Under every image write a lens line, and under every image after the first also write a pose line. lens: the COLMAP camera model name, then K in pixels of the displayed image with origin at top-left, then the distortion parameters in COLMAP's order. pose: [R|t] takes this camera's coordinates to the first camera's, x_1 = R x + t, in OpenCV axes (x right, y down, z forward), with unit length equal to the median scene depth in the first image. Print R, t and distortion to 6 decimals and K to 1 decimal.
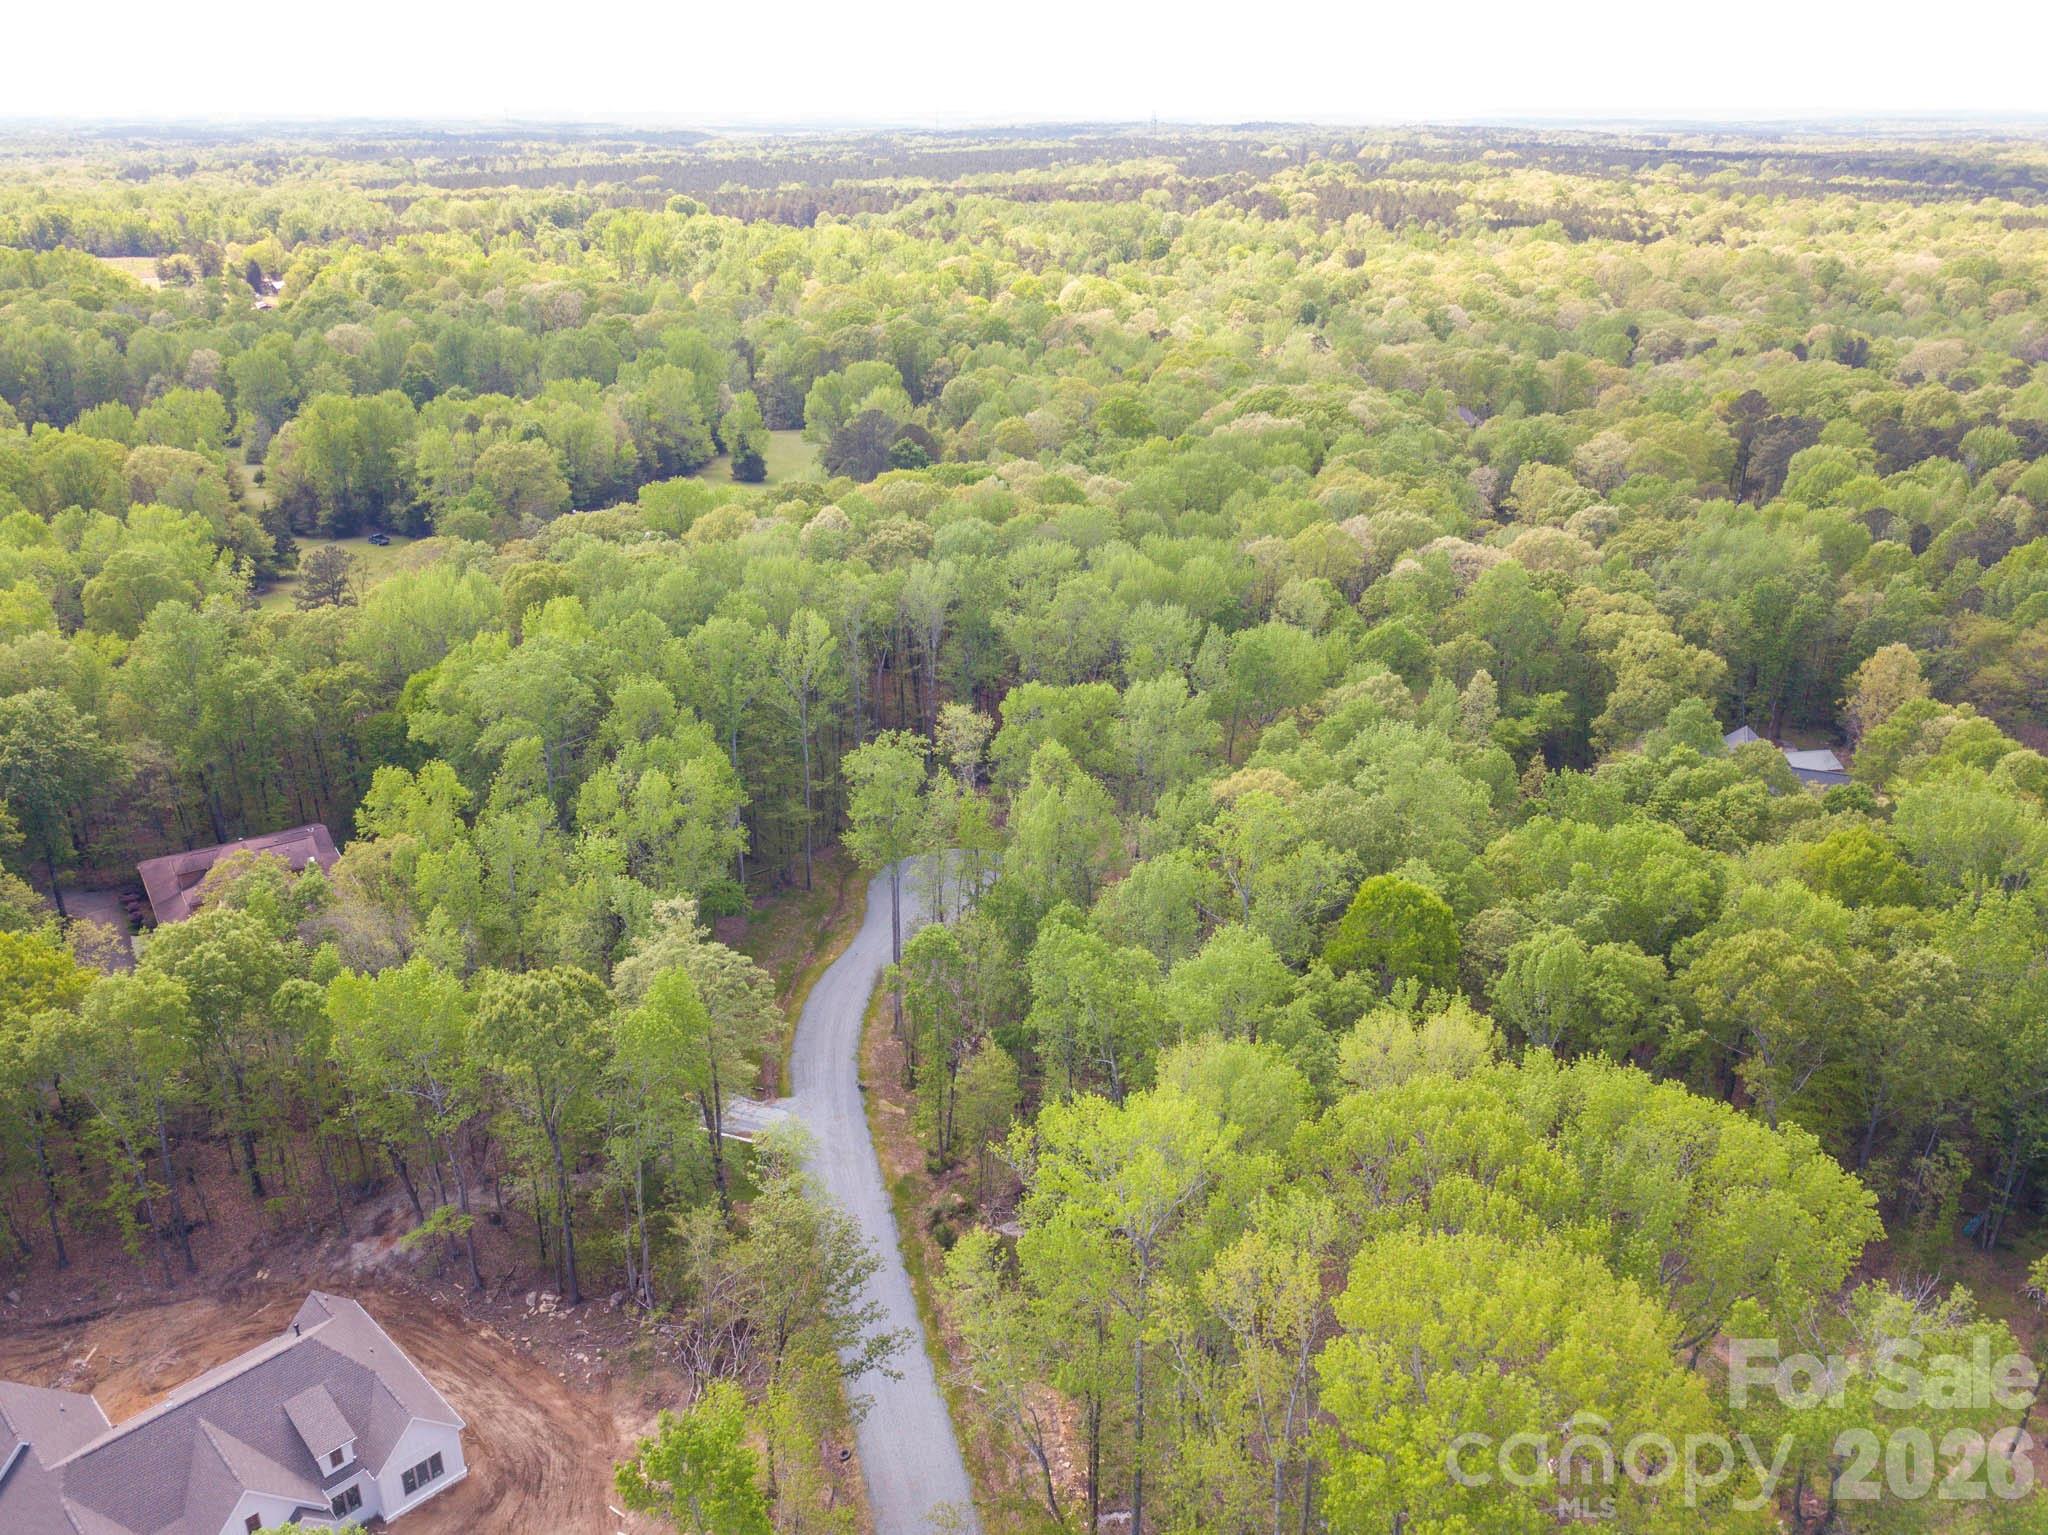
lens RADIAL K [[1570.8, 0, 1024.0], [0, 1570.8, 767.5], [0, 0, 1]] dist [0.005311, 0.004016]
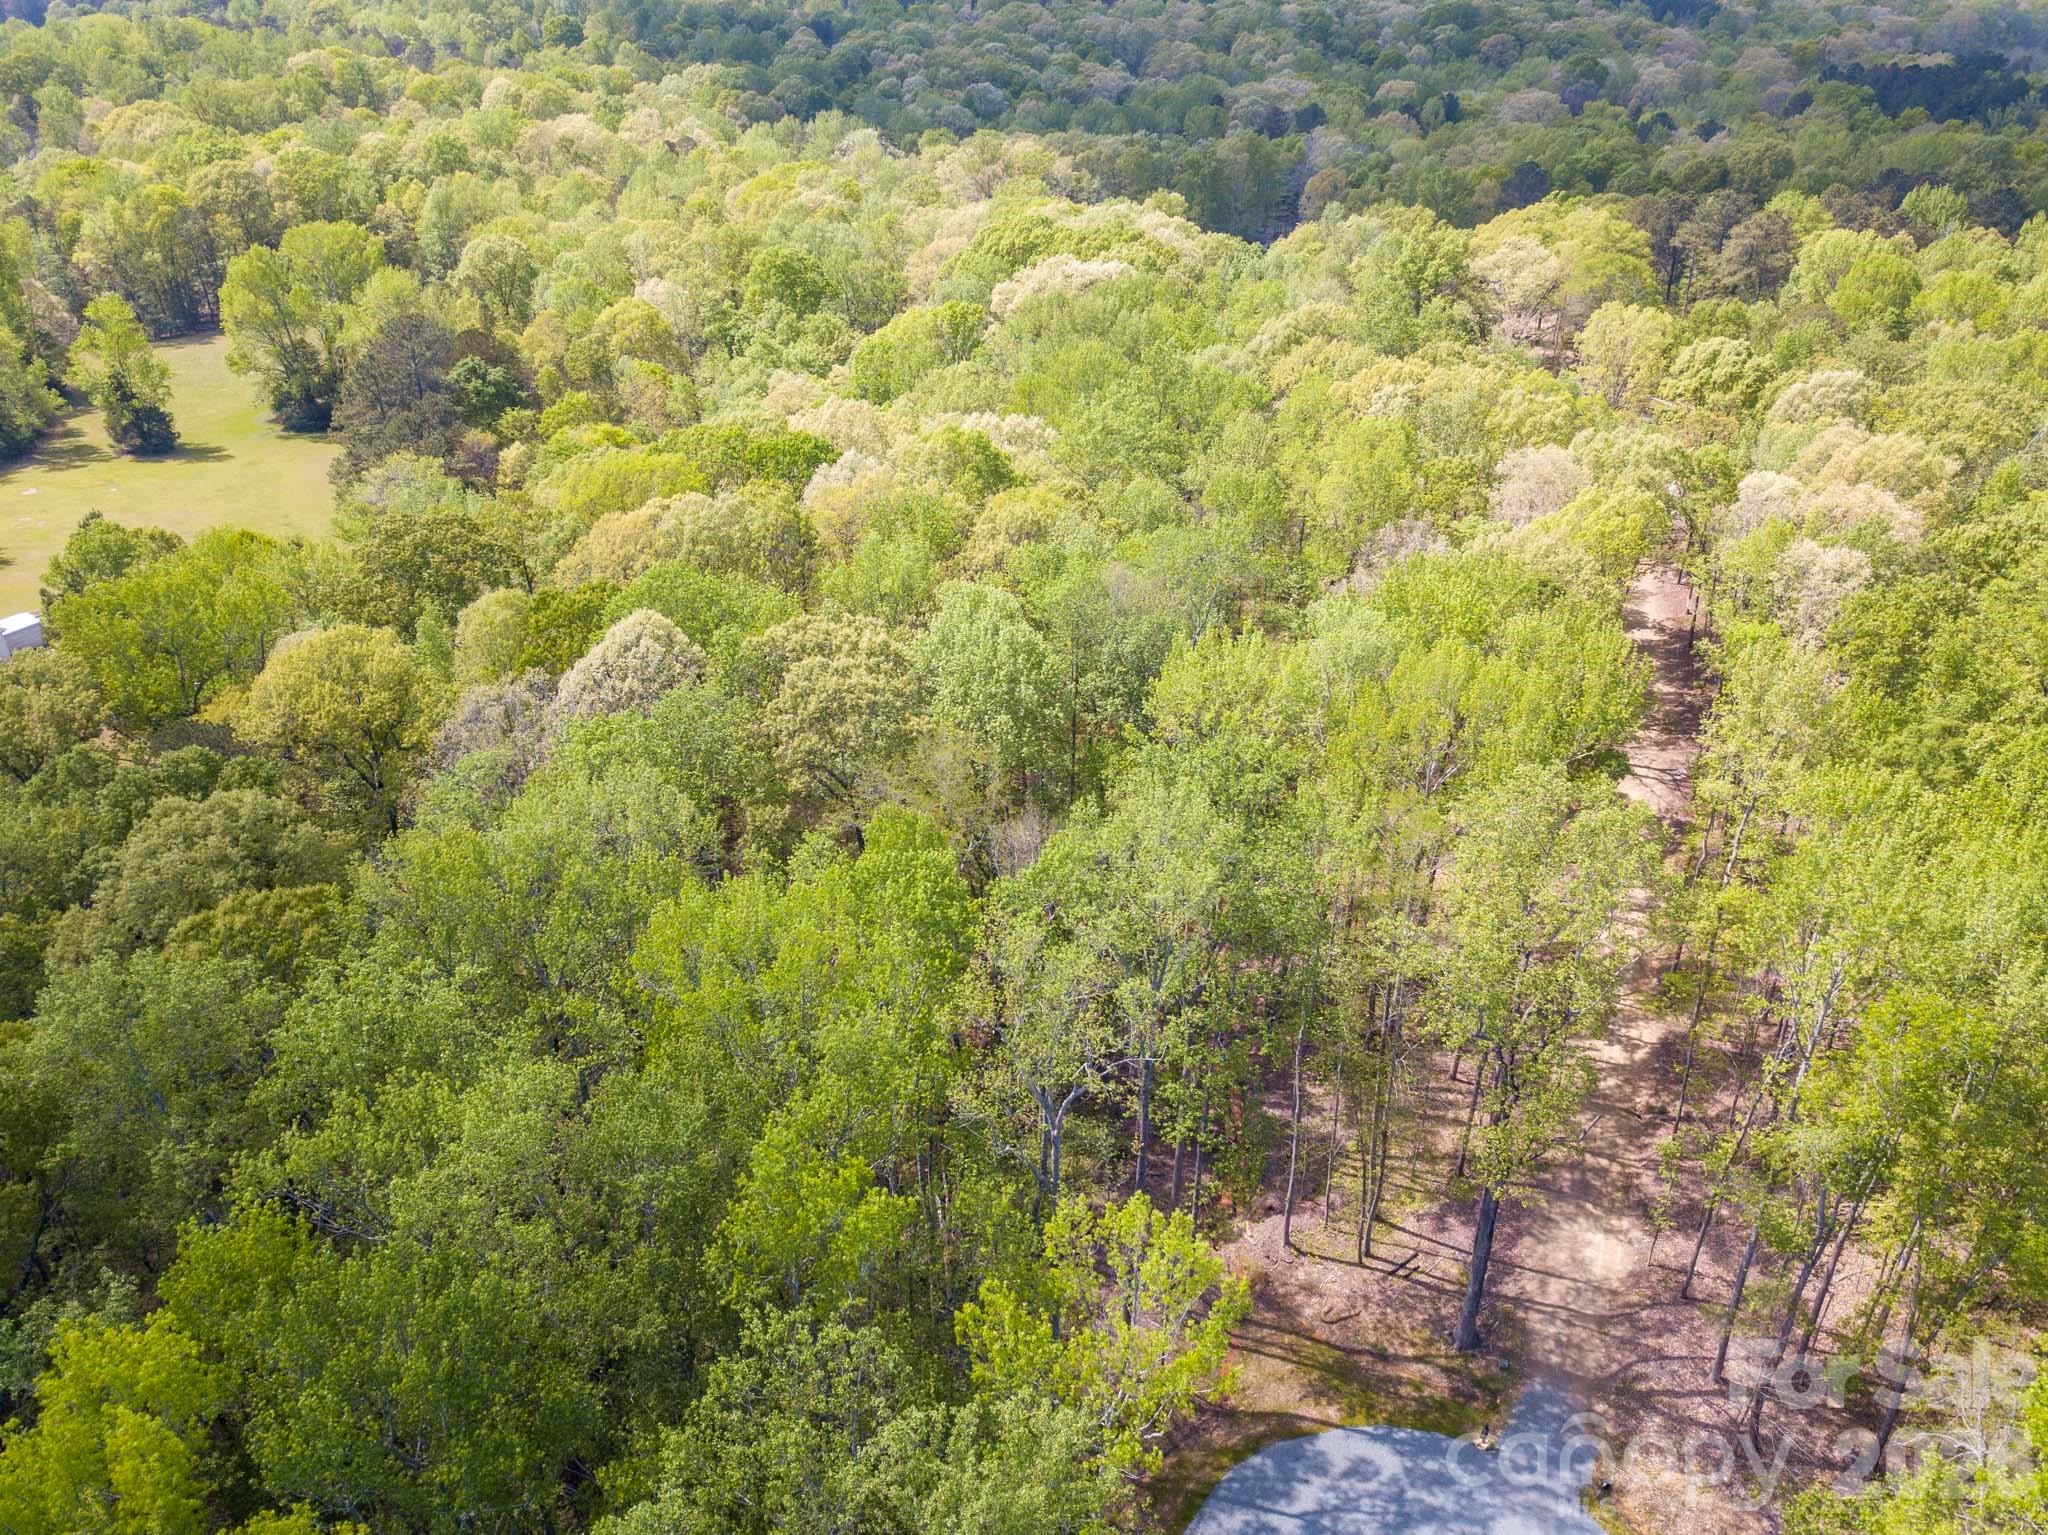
lens RADIAL K [[1520.4, 0, 1024.0], [0, 1520.4, 767.5], [0, 0, 1]] dist [-0.000316, 0.004270]
pose [[0.908535, -0.216024, 0.357628, -0.133700], [0.169600, 0.972951, 0.156849, -0.127724], [-0.381837, -0.081849, 0.920598, 0.436776]]
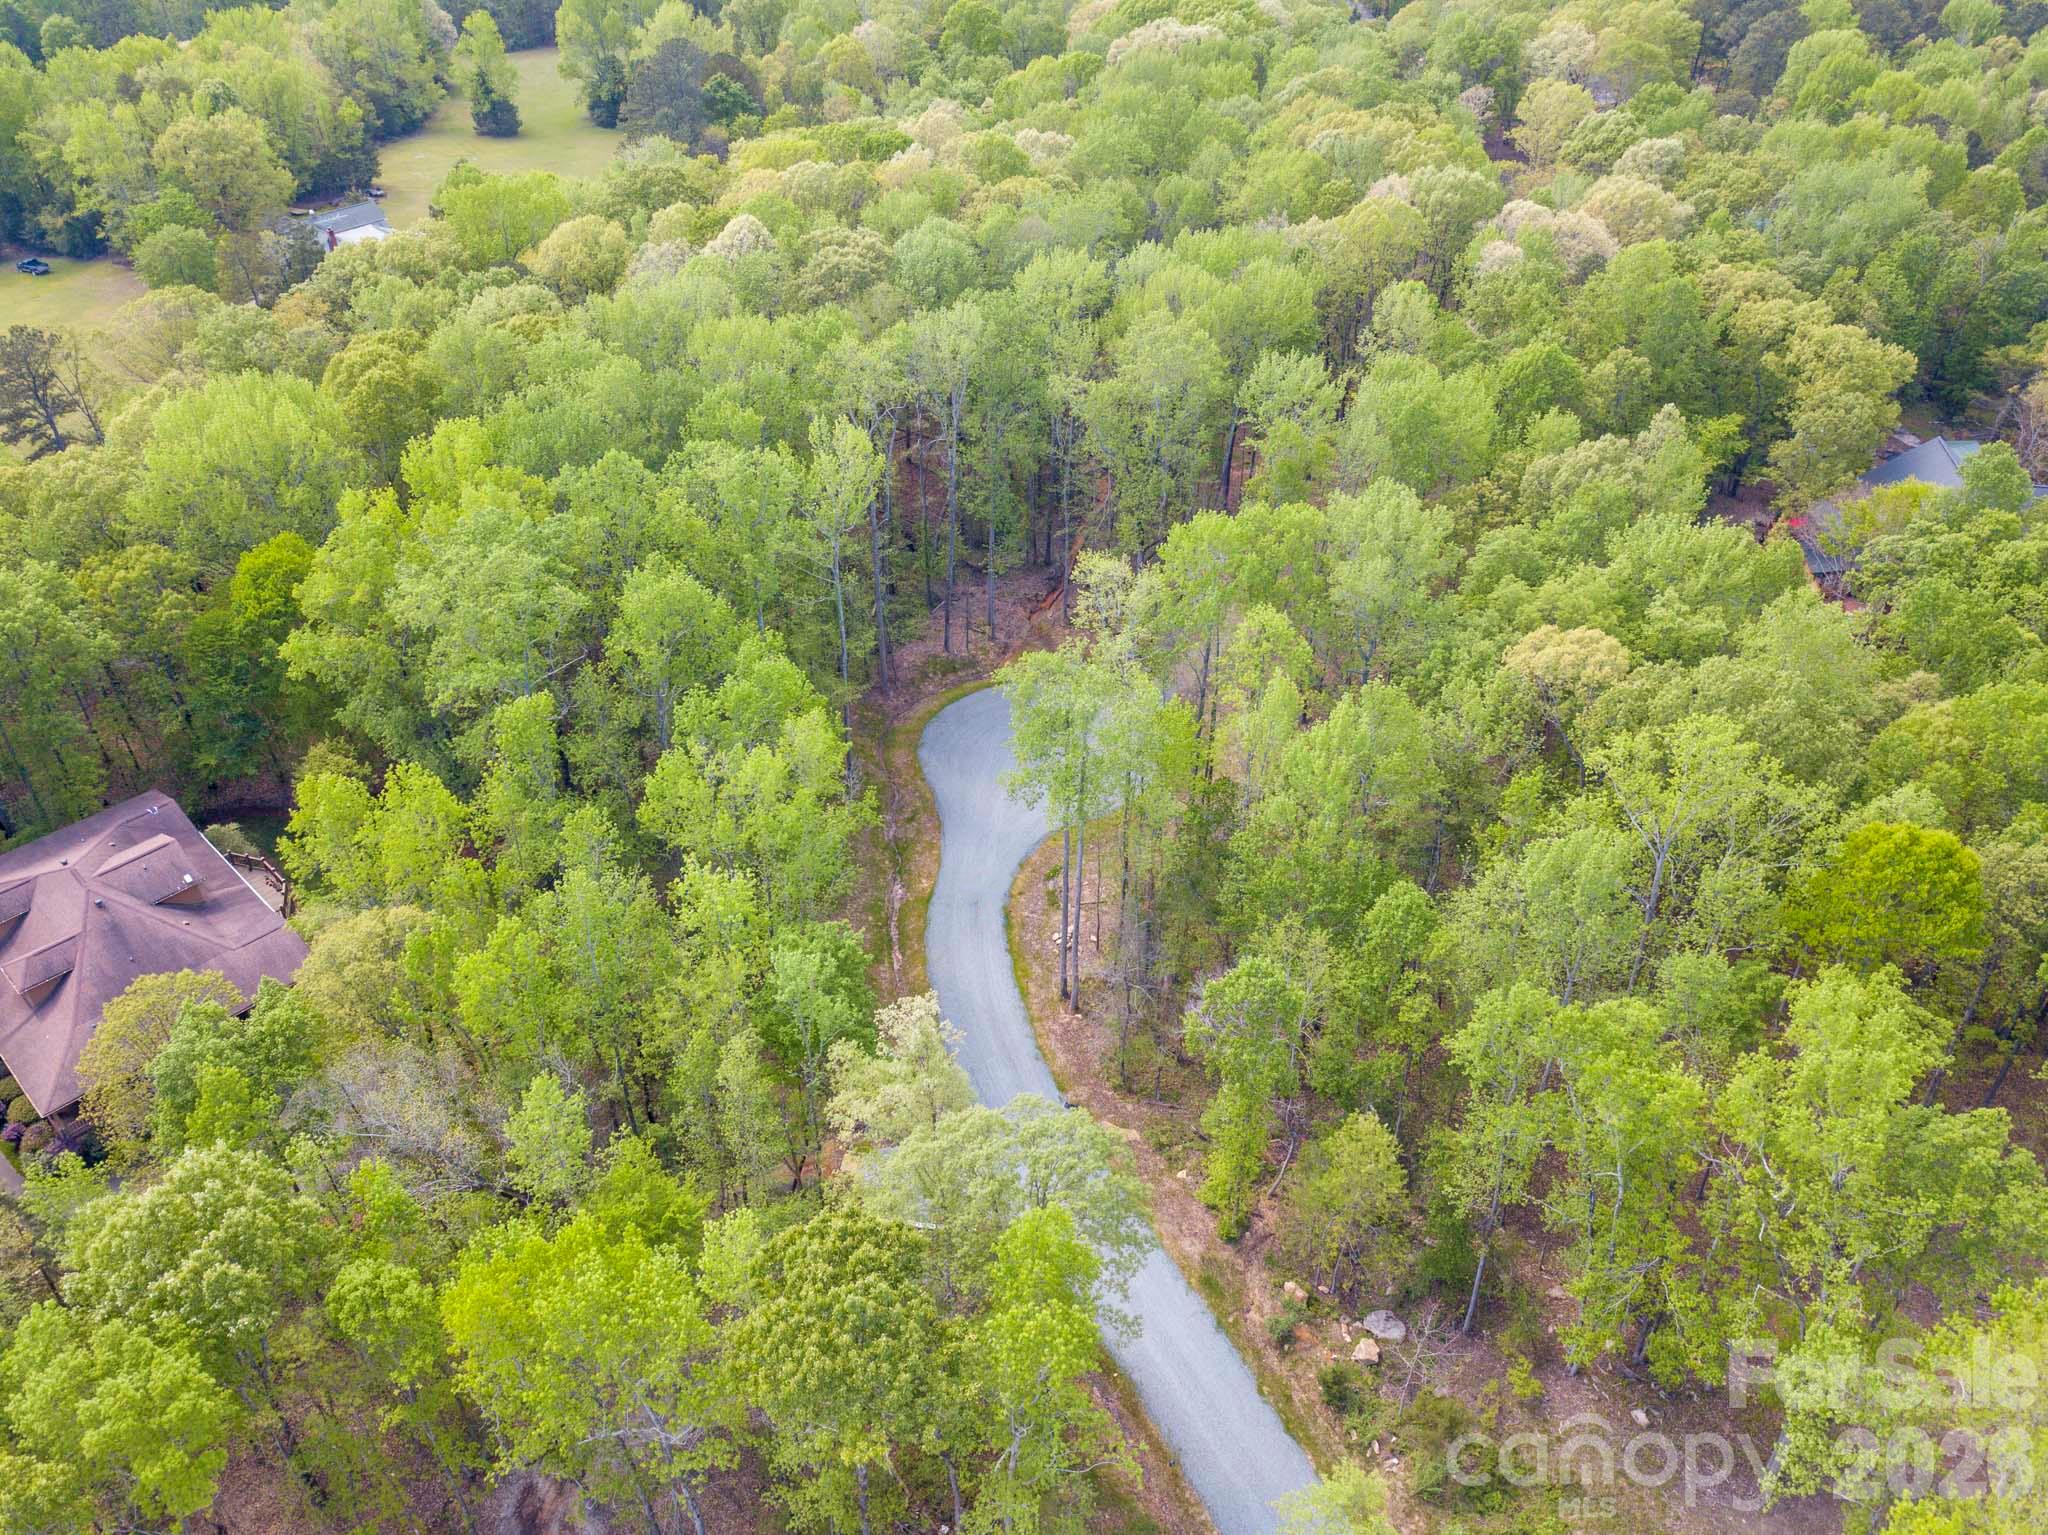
lens RADIAL K [[1570.8, 0, 1024.0], [0, 1570.8, 767.5], [0, 0, 1]] dist [0.005311, 0.004016]
pose [[0.978722, -0.128153, 0.160249, -0.105471], [0.084788, 0.963771, 0.252897, -0.067326], [-0.186853, -0.233928, 0.954130, 0.154258]]
